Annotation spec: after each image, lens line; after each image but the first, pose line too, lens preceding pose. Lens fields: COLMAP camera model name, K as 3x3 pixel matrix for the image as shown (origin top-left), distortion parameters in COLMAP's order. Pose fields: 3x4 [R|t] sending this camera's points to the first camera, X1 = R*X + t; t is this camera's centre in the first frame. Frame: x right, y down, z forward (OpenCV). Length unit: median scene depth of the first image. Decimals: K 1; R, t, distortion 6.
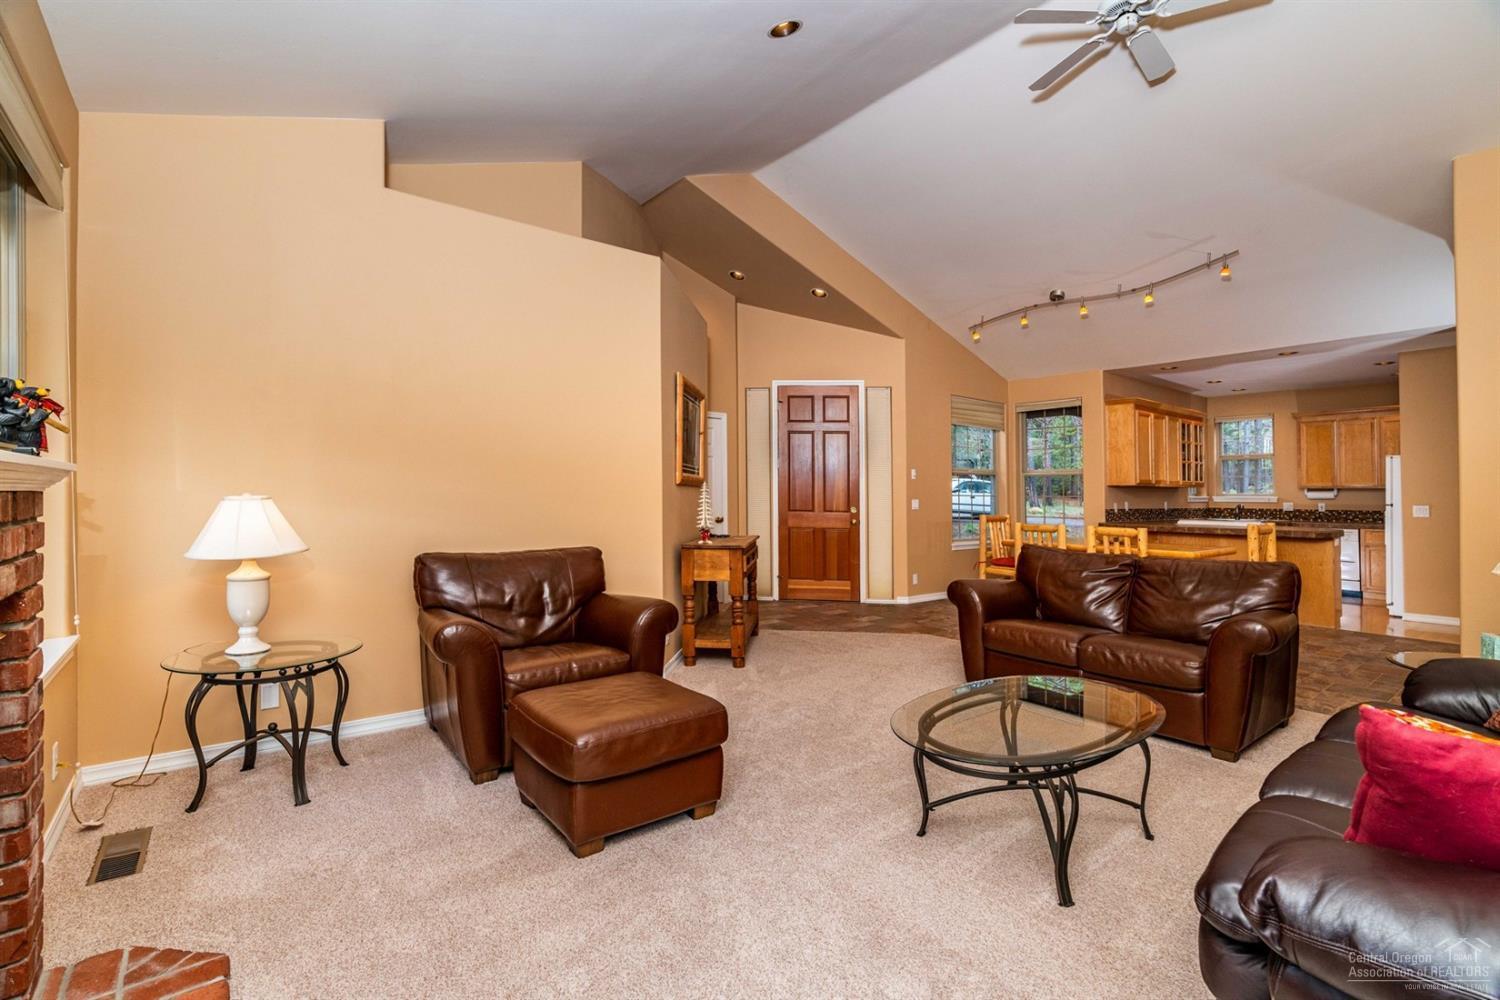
lens RADIAL K [[686.0, 0, 756.8], [0, 686.0, 463.7], [0, 0, 1]] dist [-0.001699, -0.000138]
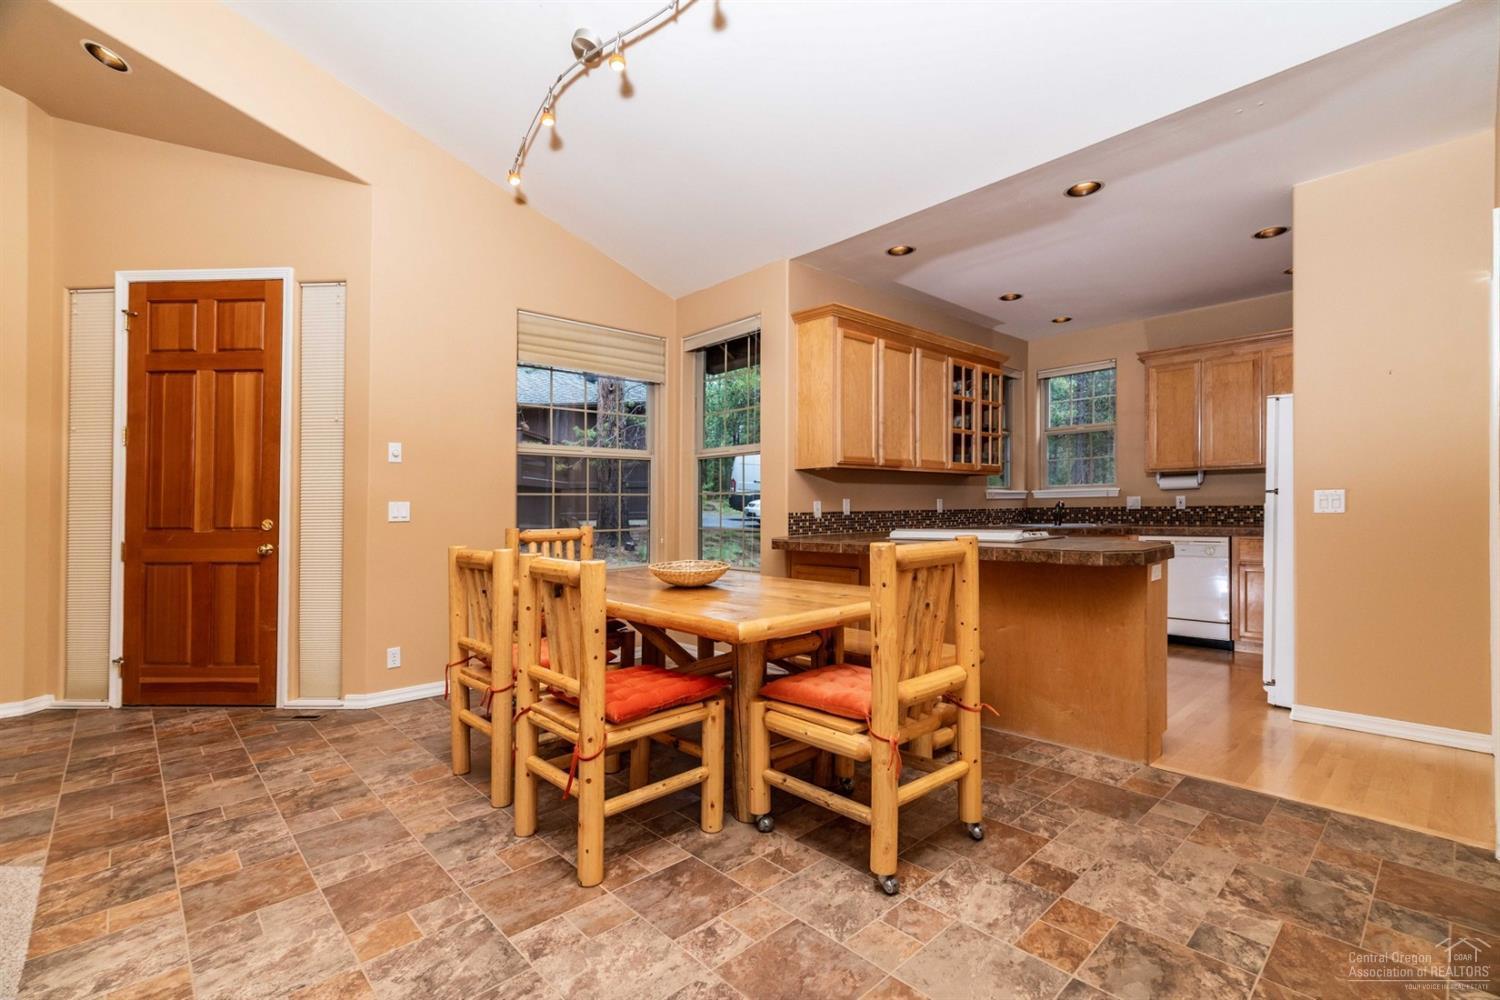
lens RADIAL K [[684.8, 0, 750.0], [0, 684.8, 500.0], [0, 0, 1]] dist [-0.018243, 0.000086]
pose [[0.997421, -0.020330, 0.068835, 0.435823], [0.017872, 0.999187, 0.036128, 0.035853], [-0.069513, -0.034805, 0.996974, 0.454872]]
